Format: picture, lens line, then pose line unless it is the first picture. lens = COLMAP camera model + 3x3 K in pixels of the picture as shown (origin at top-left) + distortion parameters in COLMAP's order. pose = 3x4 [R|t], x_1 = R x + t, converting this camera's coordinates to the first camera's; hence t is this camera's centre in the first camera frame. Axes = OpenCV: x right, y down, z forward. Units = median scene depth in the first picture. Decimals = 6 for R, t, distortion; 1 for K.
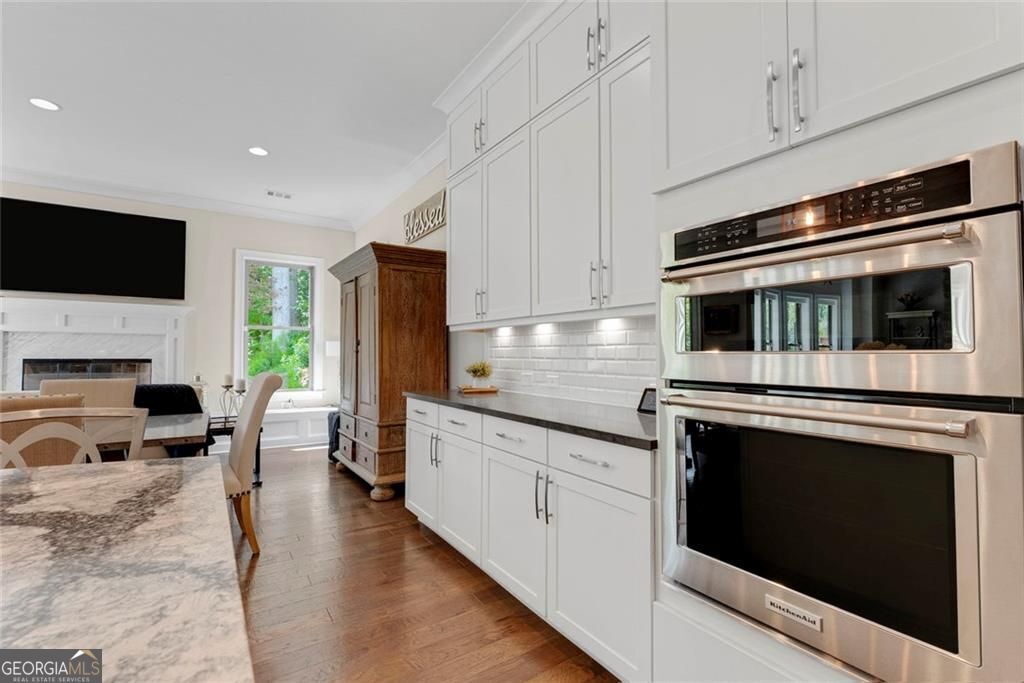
lens RADIAL K [[469.7, 0, 509.8], [0, 469.7, 344.5], [0, 0, 1]] dist [0.004406, 0.001100]
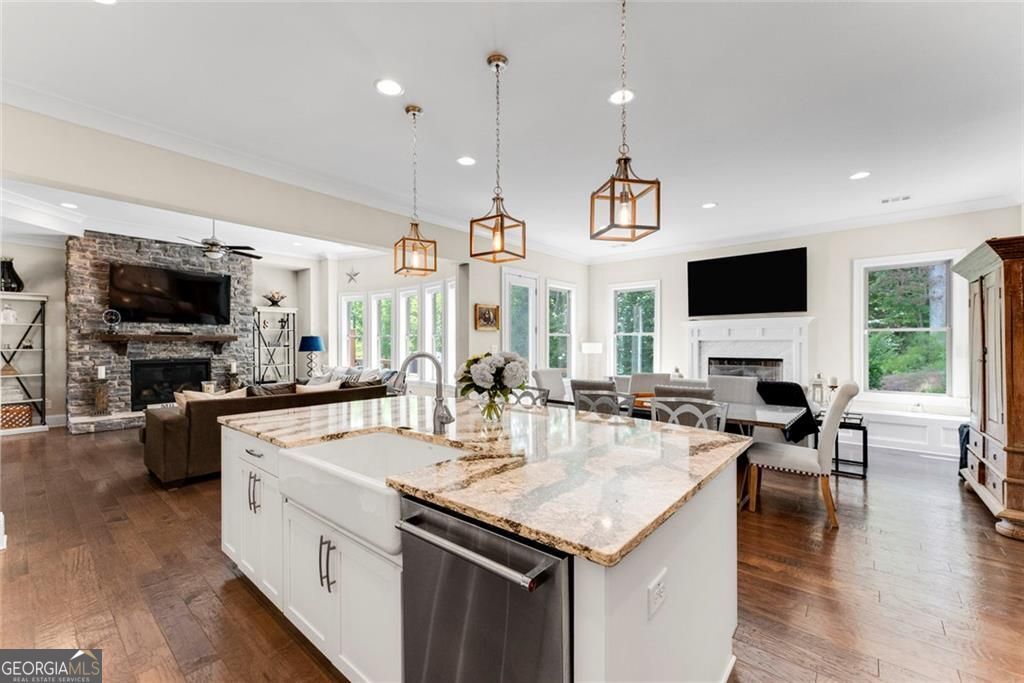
lens RADIAL K [[419.2, 0, 512.2], [0, 419.2, 345.0], [0, 0, 1]] dist [0.004228, 0.000519]
pose [[0.298677, -0.005250, -0.954340, 0.148467], [0.022000, 0.999757, 0.001386, -0.031474], [0.954101, -0.021410, 0.298720, -0.071185]]
